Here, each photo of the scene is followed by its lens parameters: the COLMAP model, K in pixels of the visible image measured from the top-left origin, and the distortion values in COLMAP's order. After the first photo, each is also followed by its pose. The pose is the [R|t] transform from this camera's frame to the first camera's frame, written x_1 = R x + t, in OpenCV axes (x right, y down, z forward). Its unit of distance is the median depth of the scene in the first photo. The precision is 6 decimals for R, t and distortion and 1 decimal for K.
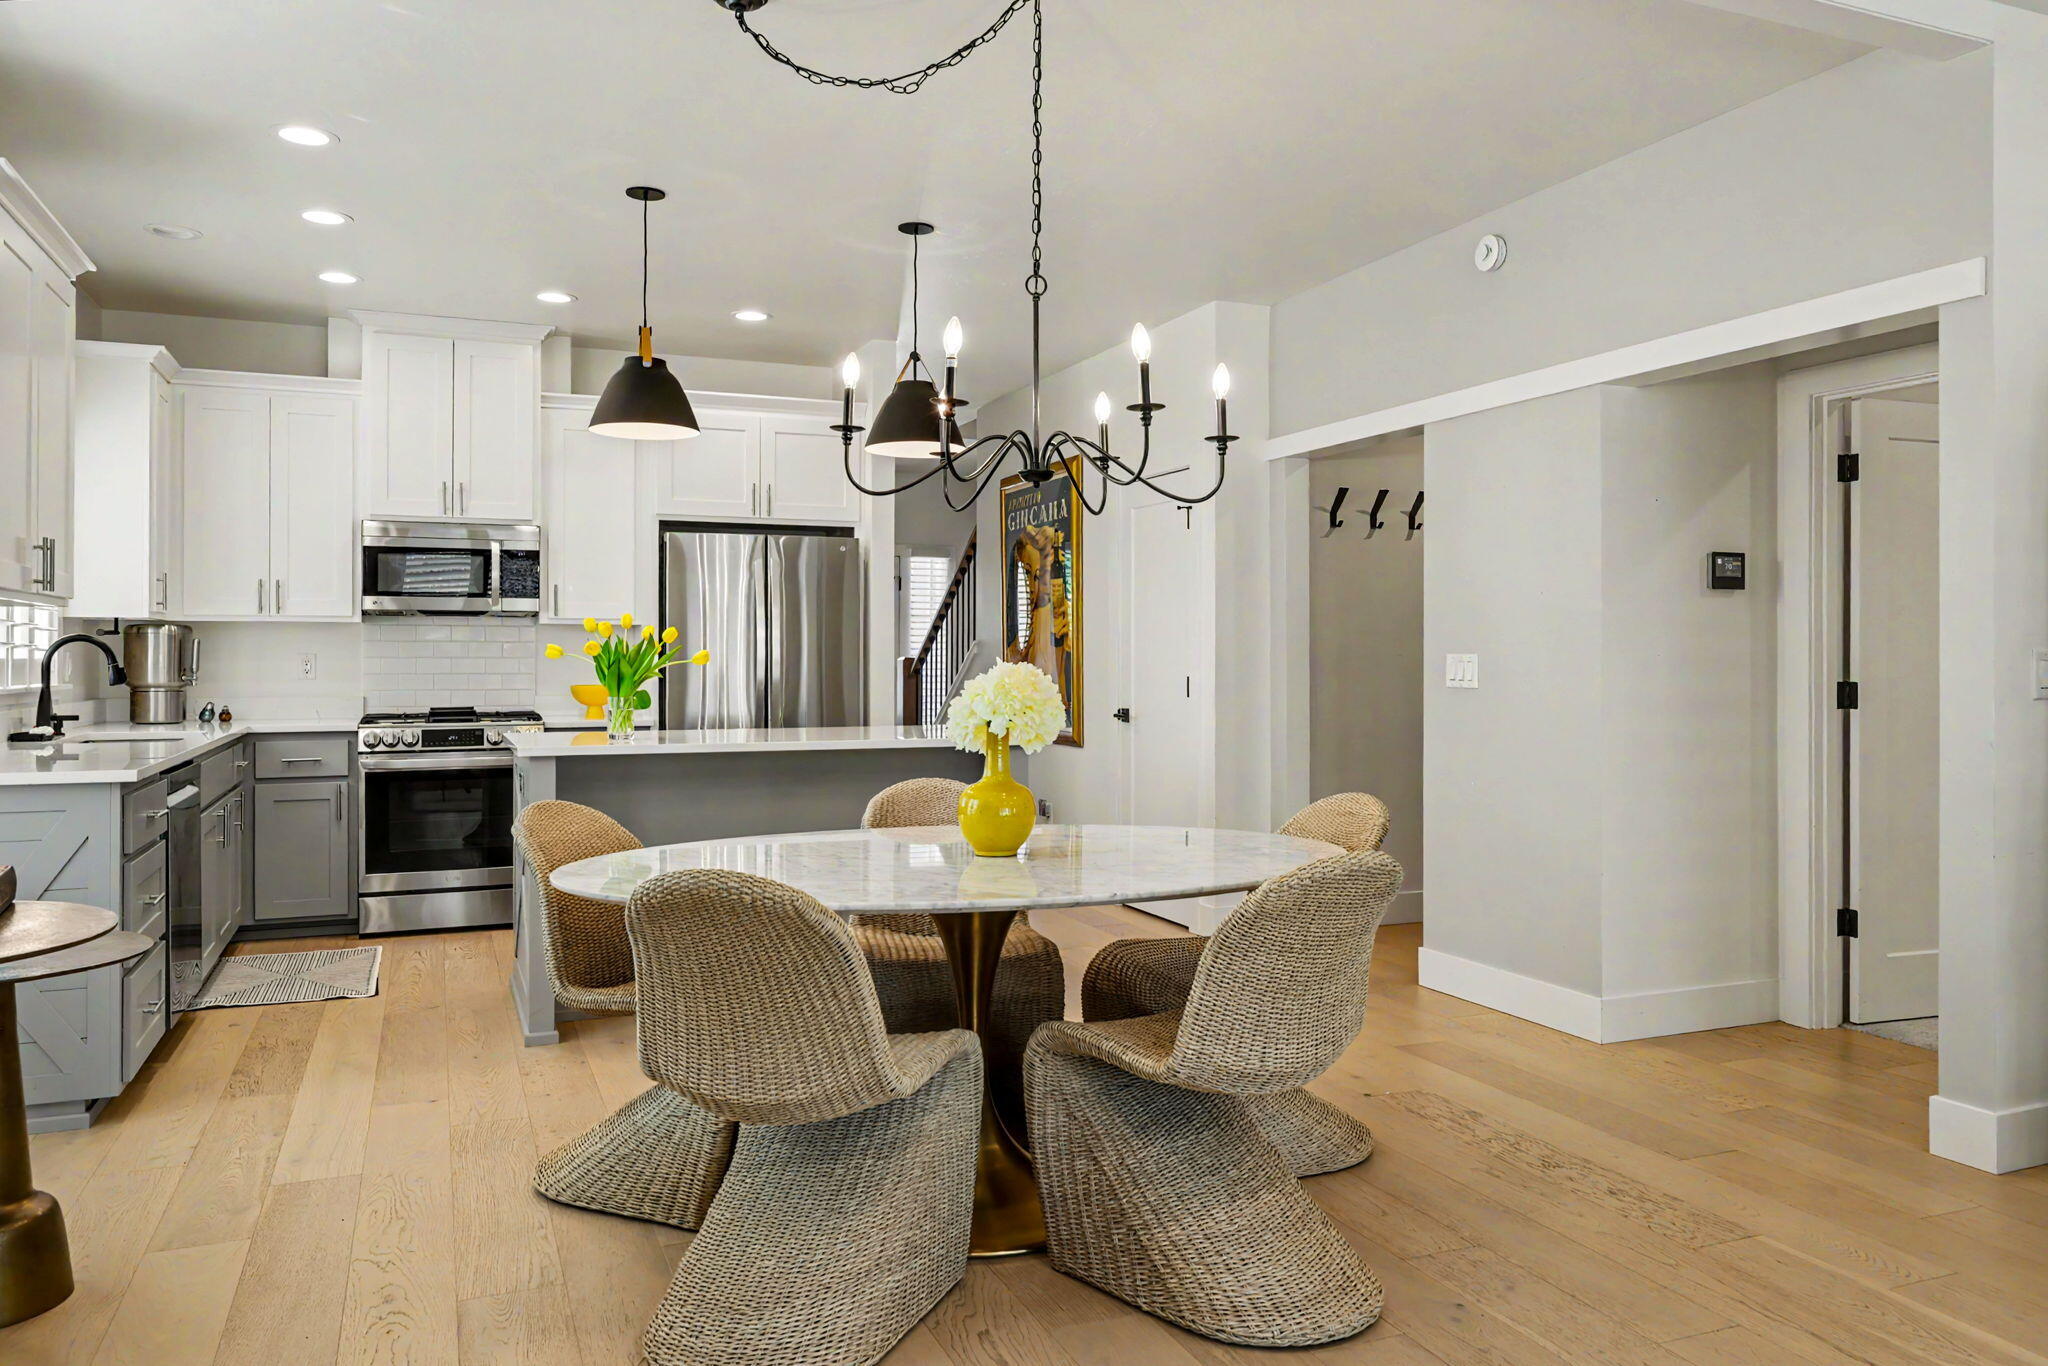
lens RADIAL K [[1421.6, 0, 1019.0], [0, 1421.6, 640.4], [0, 0, 1]] dist [0.000776, 0.000447]
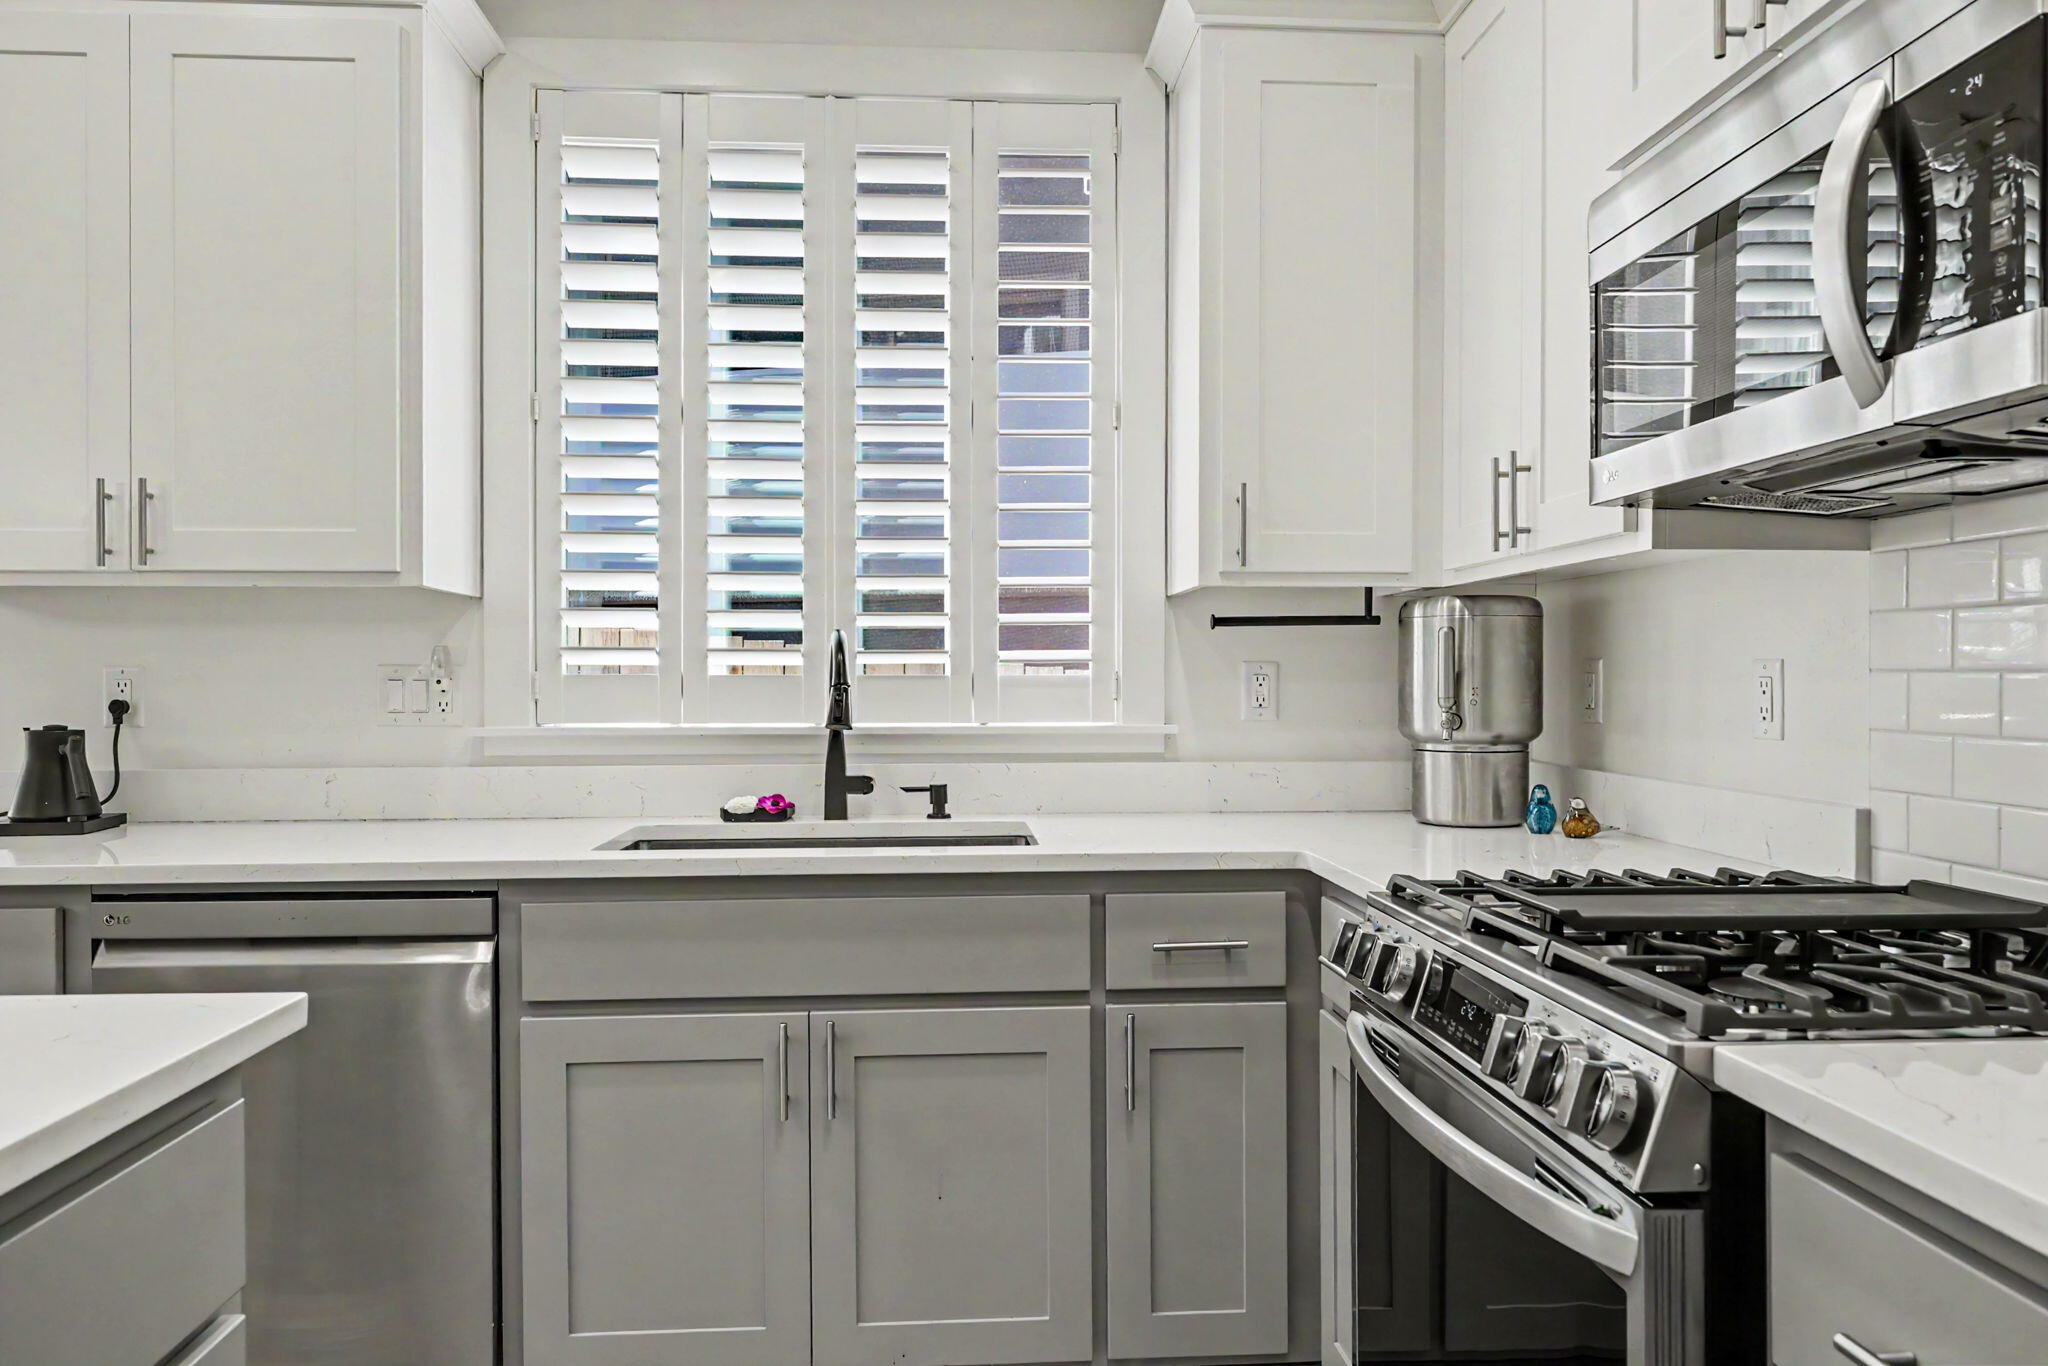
lens RADIAL K [[1421.6, 0, 1019.0], [0, 1421.6, 640.4], [0, 0, 1]] dist [0.000776, 0.000447]
pose [[-0.319063, -0.027897, -0.947323, -0.153973], [0.012485, 0.999356, -0.033634, 0.015046], [0.947651, -0.022558, -0.318510, 1.008877]]
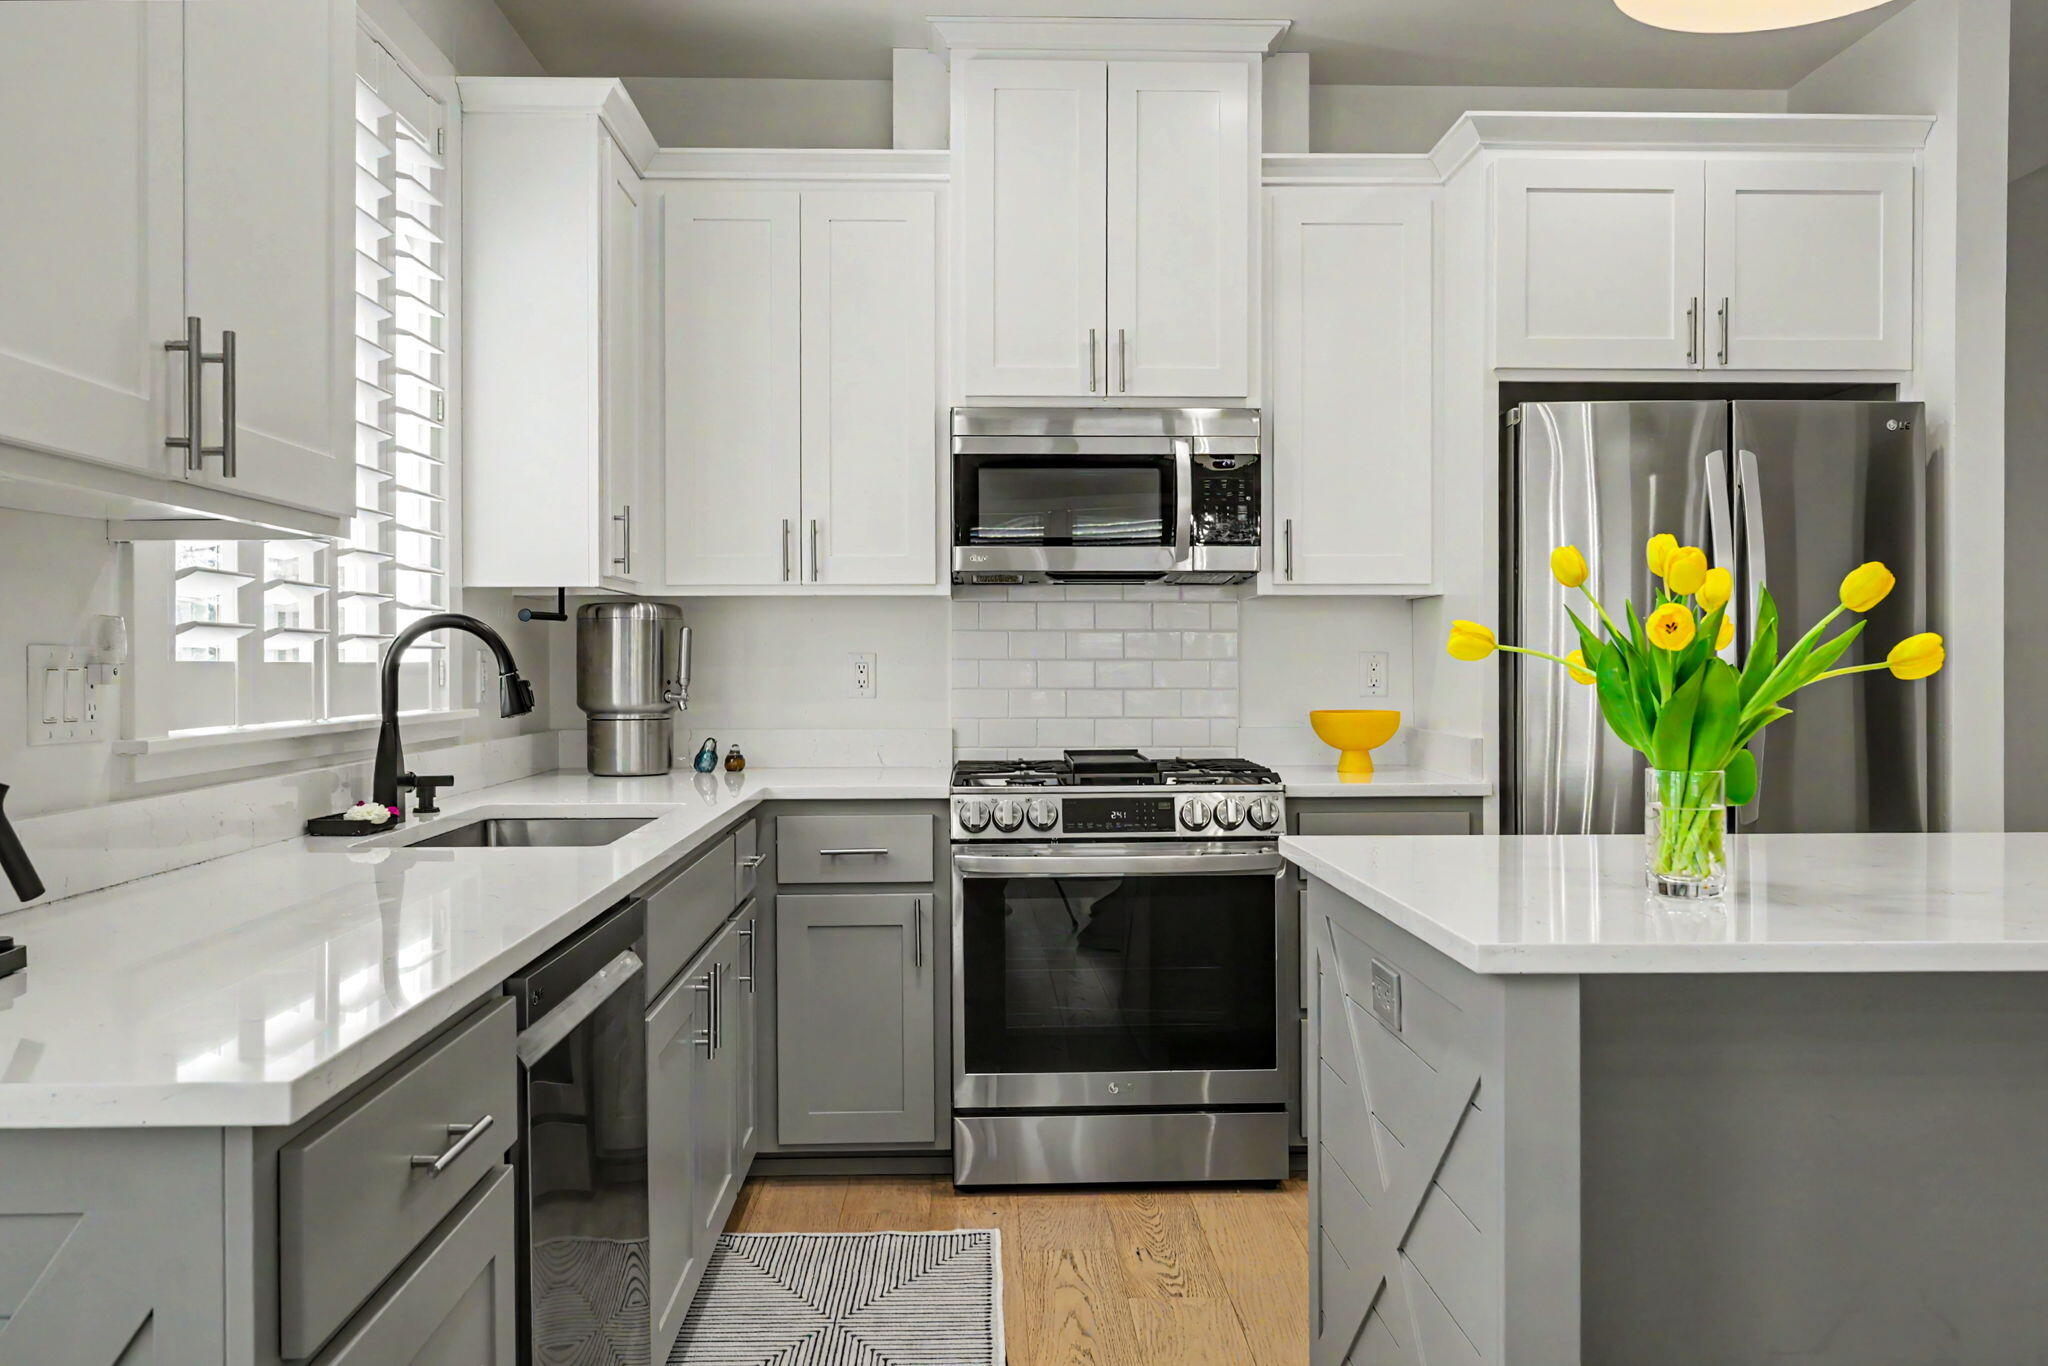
lens RADIAL K [[1421.6, 0, 1019.0], [0, 1421.6, 640.4], [0, 0, 1]] dist [0.000776, 0.000447]
pose [[0.939497, -0.007660, -0.342472, -0.258511], [0.006517, 0.999969, -0.004488, 0.007391], [0.342496, 0.001985, 0.939517, 0.510596]]
